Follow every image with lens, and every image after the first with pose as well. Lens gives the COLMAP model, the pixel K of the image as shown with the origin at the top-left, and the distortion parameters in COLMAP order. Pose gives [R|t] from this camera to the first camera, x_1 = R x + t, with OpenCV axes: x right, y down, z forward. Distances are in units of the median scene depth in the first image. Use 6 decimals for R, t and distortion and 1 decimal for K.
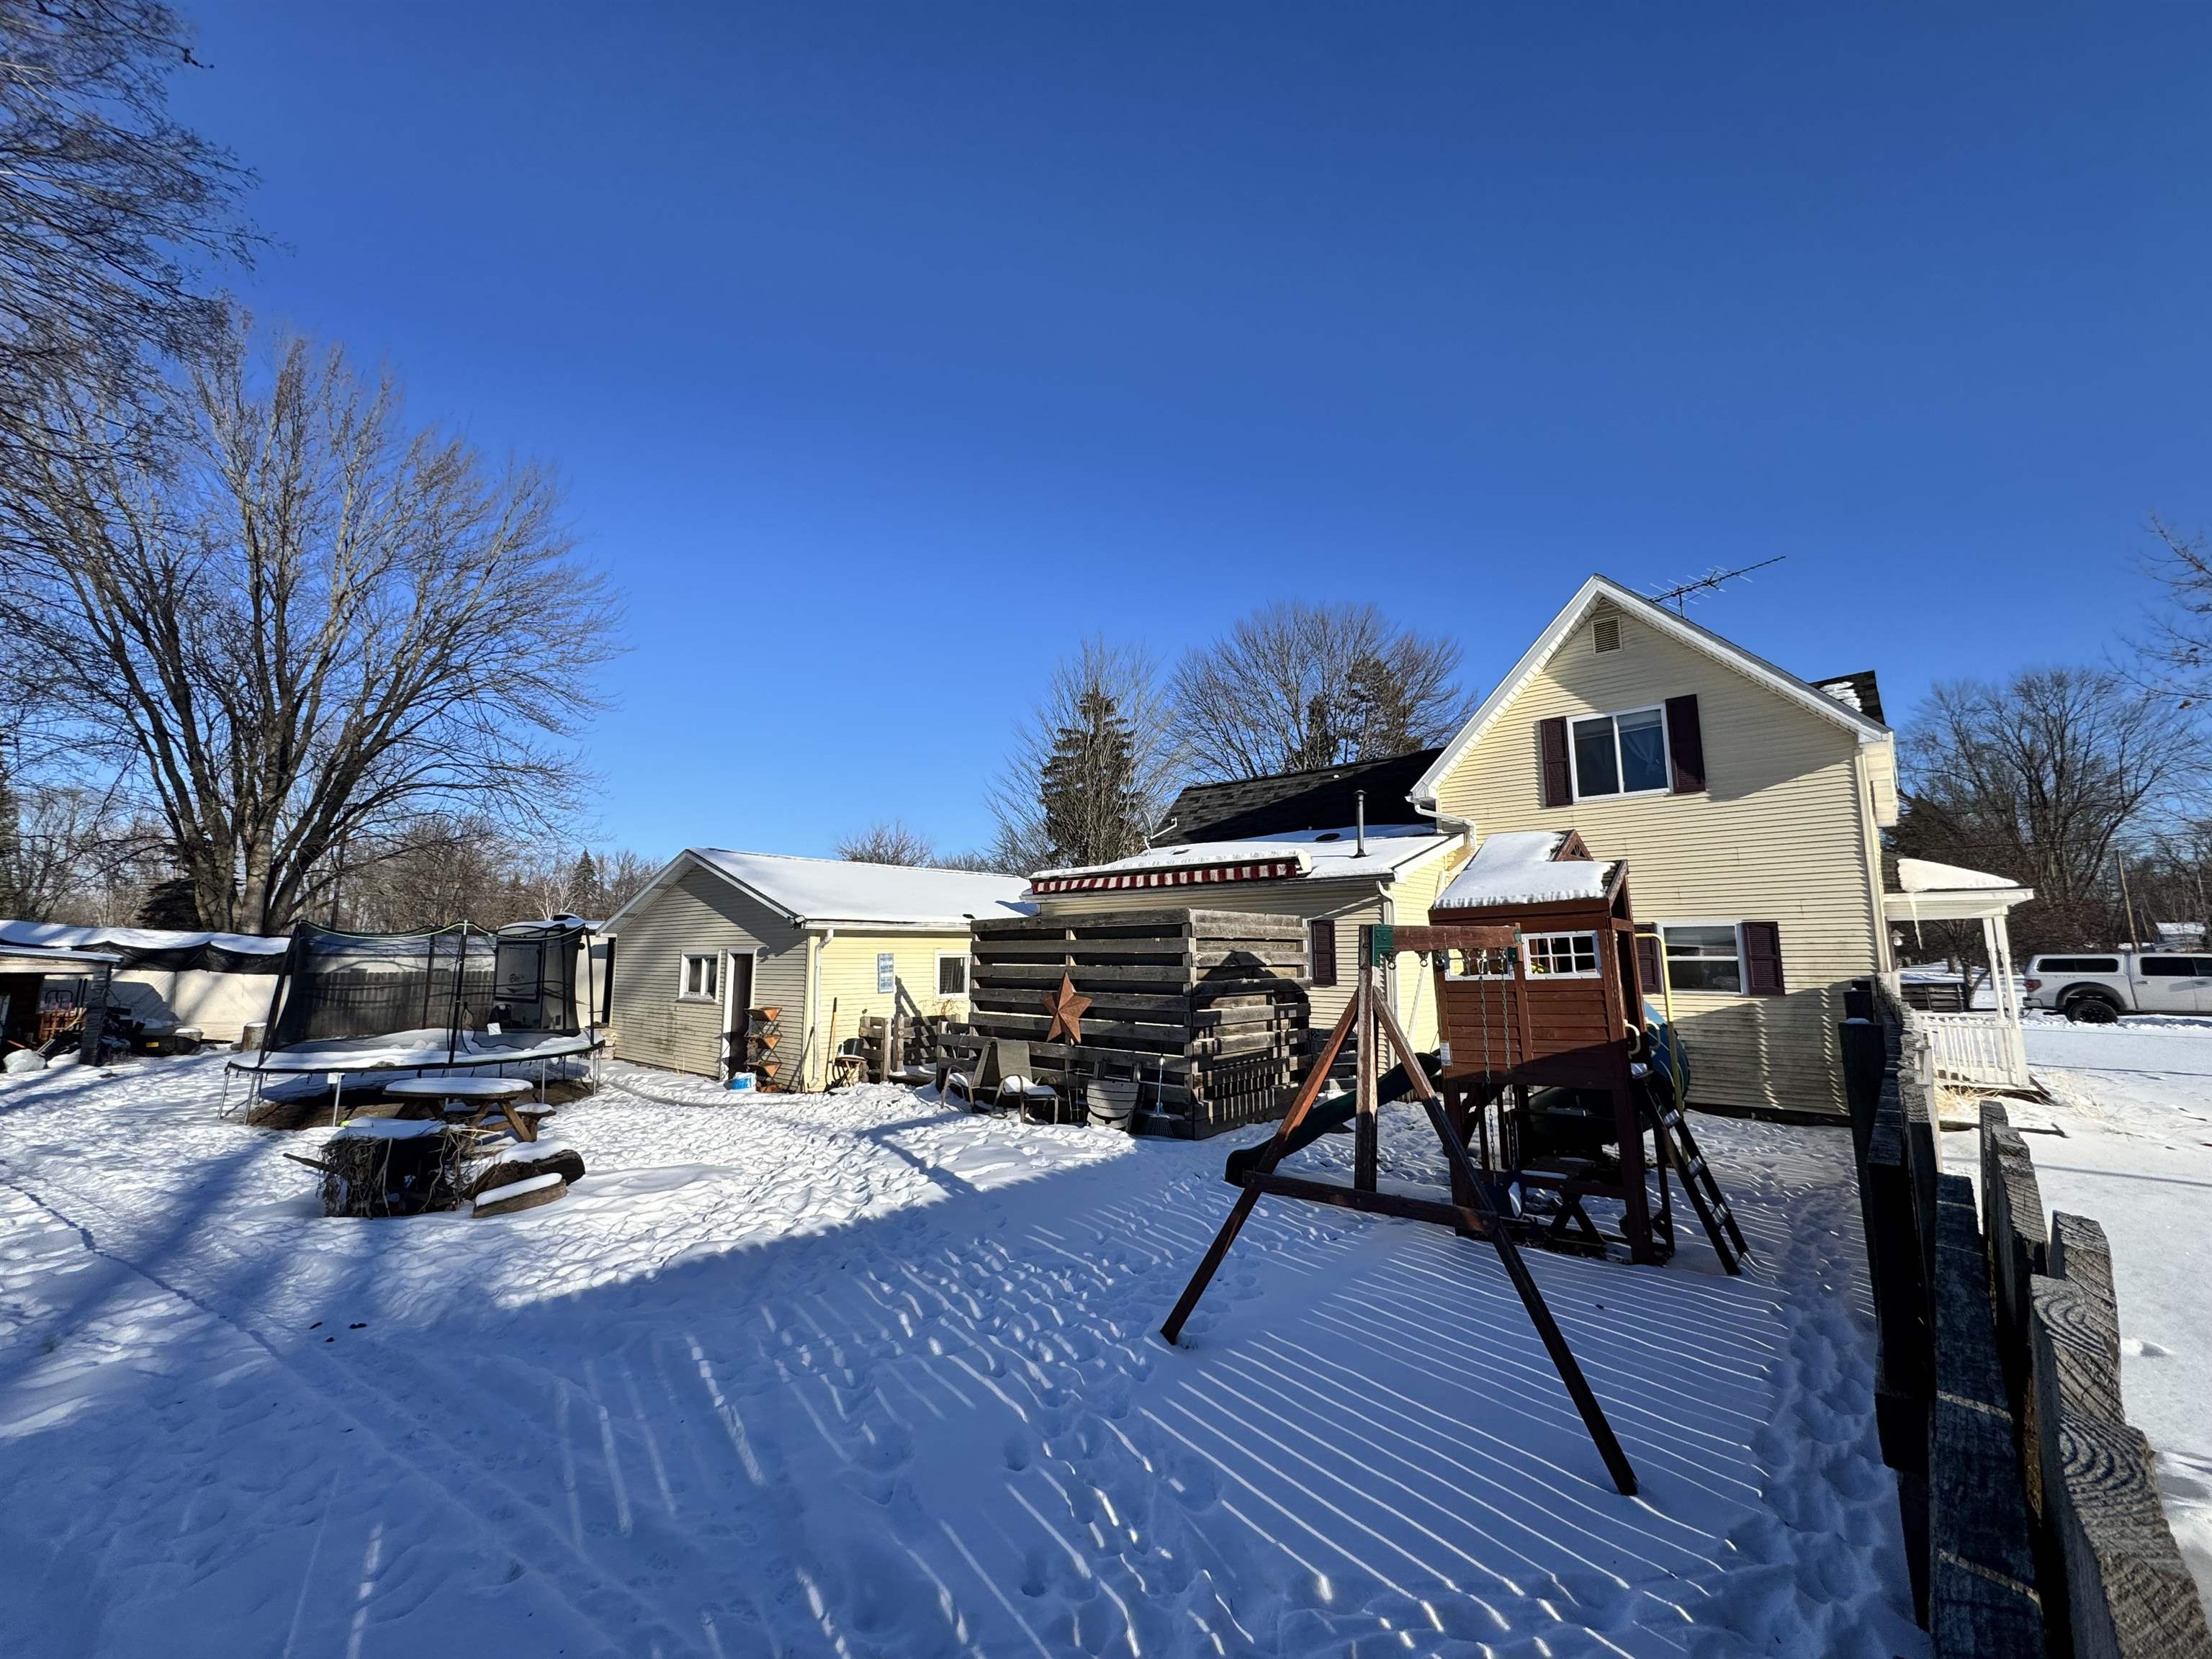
lens RADIAL K [[895.1, 0, 1106.0], [0, 895.1, 829.5], [0, 0, 1]] dist [-0.001417, -0.000202]
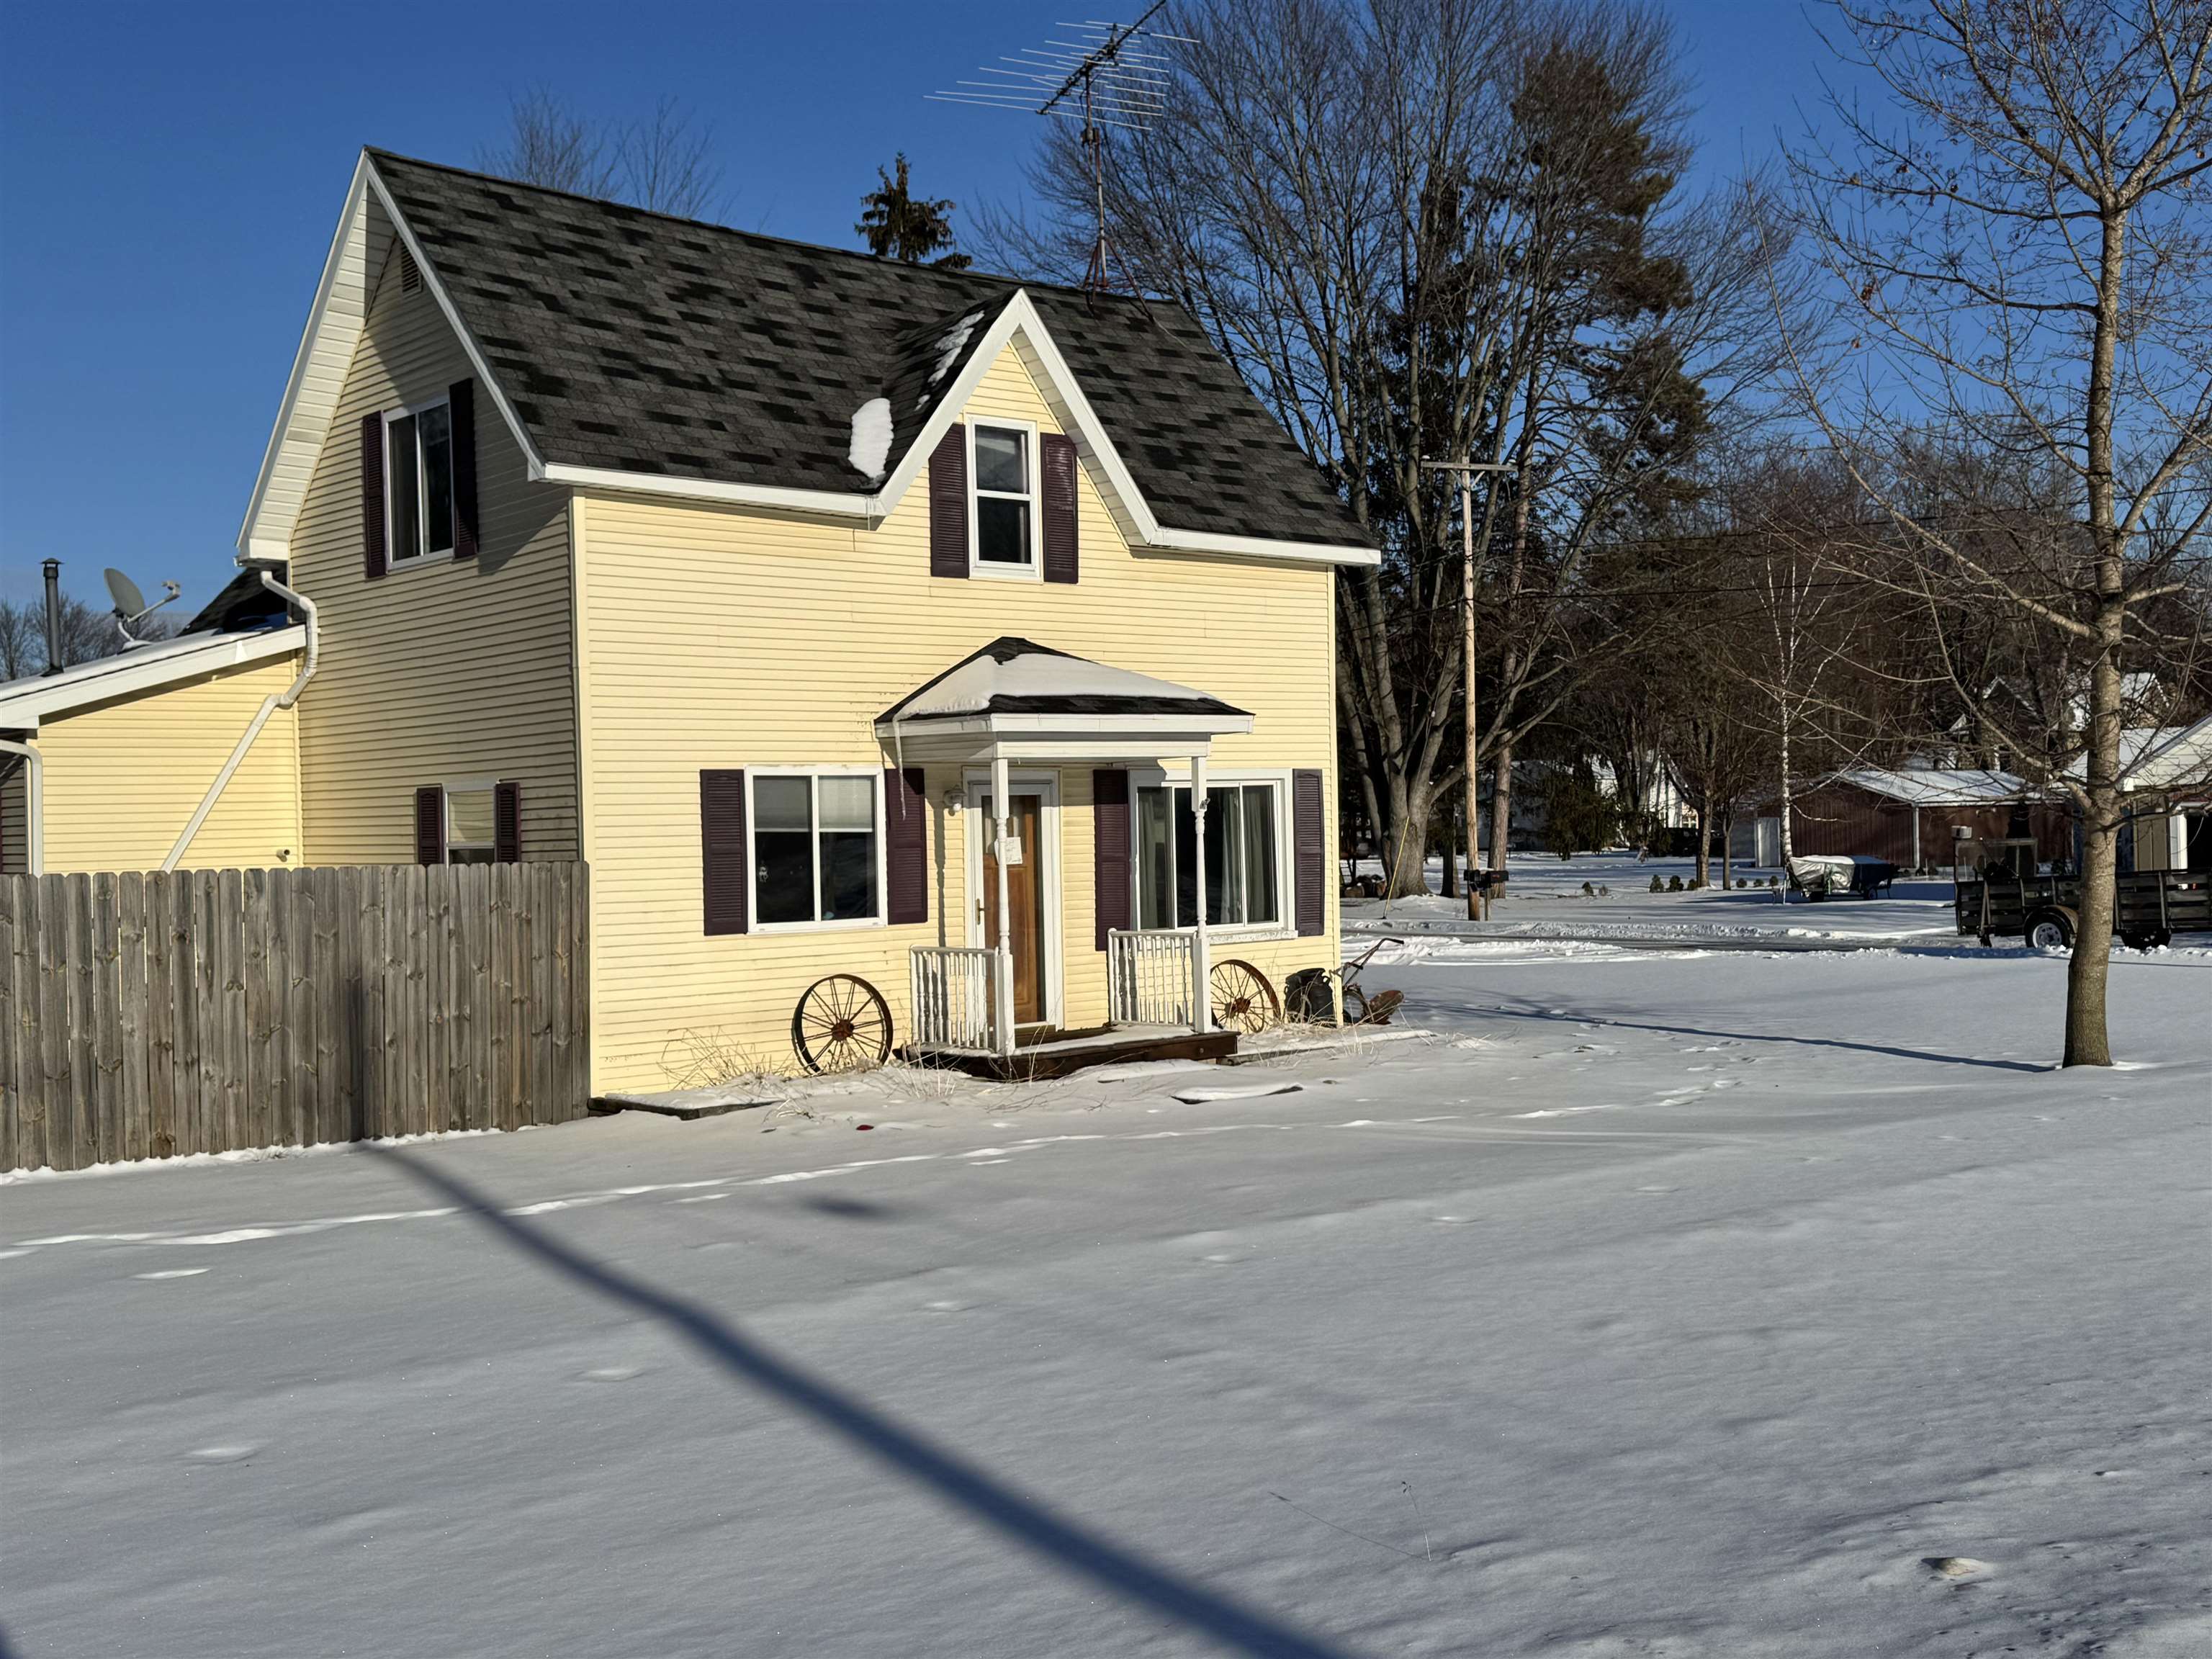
lens RADIAL K [[2268.8, 0, 1106.0], [0, 2268.8, 829.5], [0, 0, 1]] dist [0.097670, -0.008091]
pose [[0.990881, -0.019692, -0.133290, 1.053564], [0.039230, 0.988567, 0.145591, -0.056053], [0.128899, -0.149493, 0.980325, -0.344697]]
